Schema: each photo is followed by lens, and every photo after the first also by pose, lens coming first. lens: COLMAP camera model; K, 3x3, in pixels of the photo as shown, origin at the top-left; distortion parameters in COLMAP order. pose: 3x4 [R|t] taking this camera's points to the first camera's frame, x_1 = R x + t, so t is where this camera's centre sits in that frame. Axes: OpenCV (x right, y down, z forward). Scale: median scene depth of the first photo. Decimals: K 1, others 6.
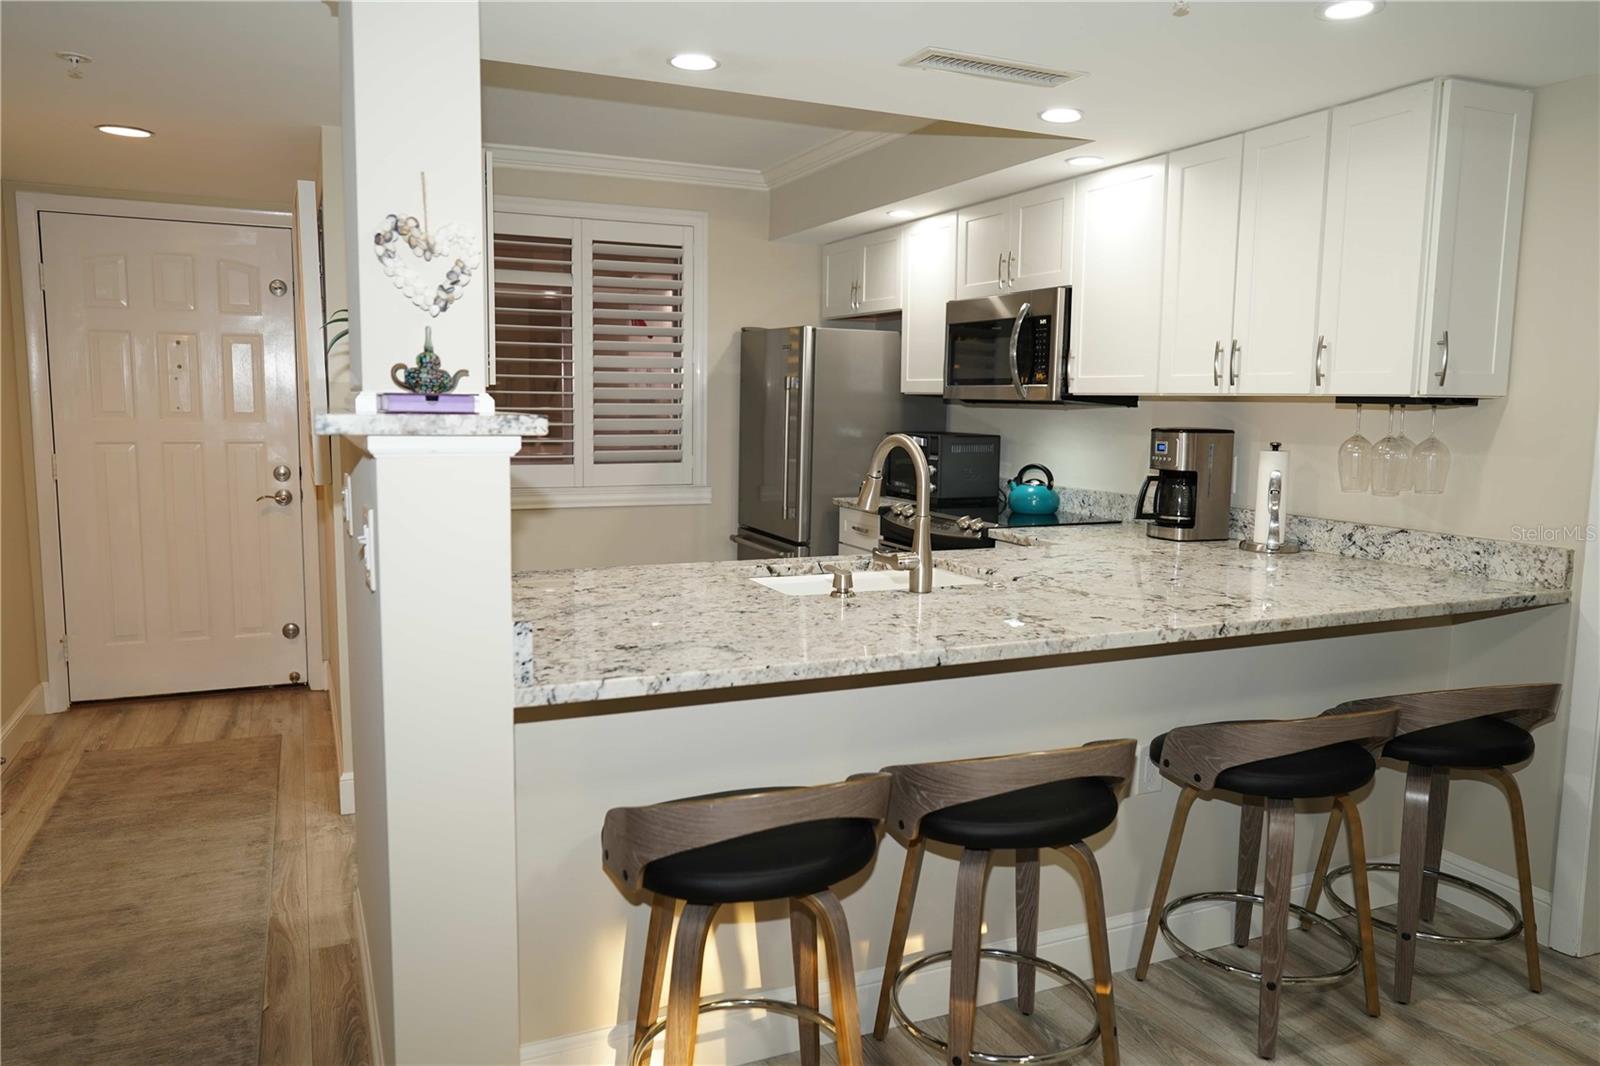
lens RADIAL K [[1119.2, 0, 800.0], [0, 1119.2, 533.0], [0, 0, 1]] dist [-0.006080, 0.001473]
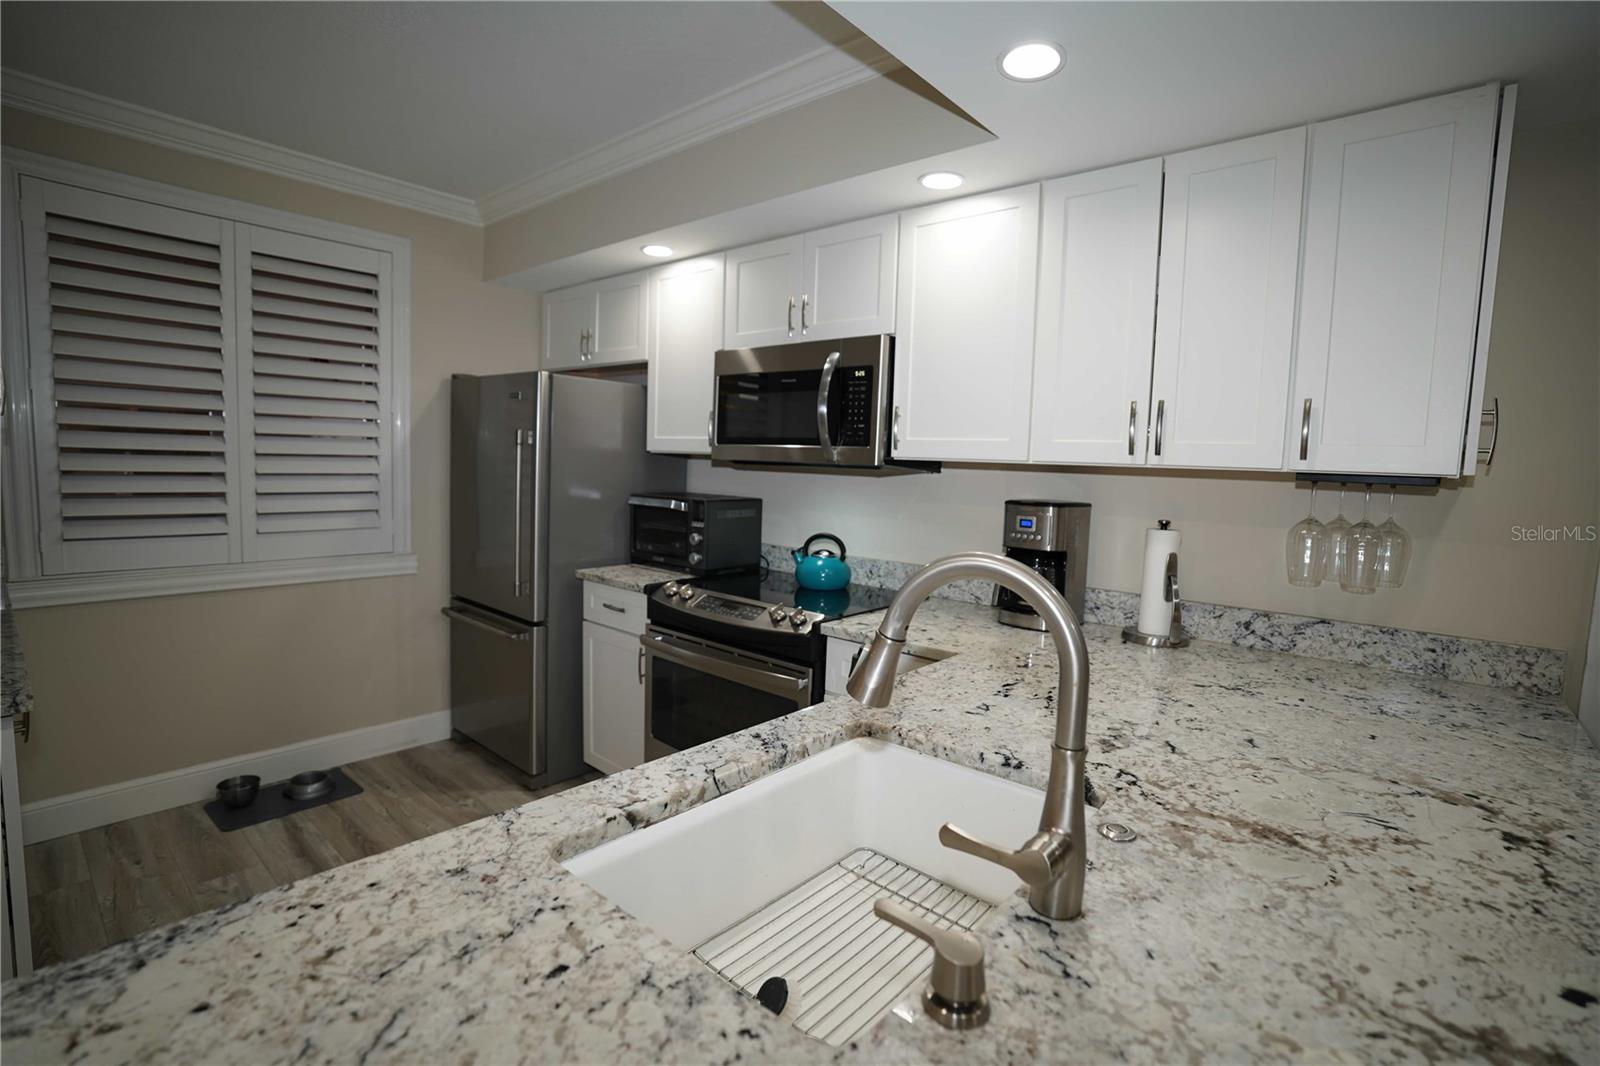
lens RADIAL K [[741.1, 0, 800.0], [0, 741.1, 533.0], [0, 0, 1]] dist [-0.072287, 0.026744]
pose [[0.906297, -0.023464, 0.421990, -0.066788], [0.029428, 0.999538, -0.007626, -0.062760], [-0.421616, 0.019330, 0.906568, 0.500836]]
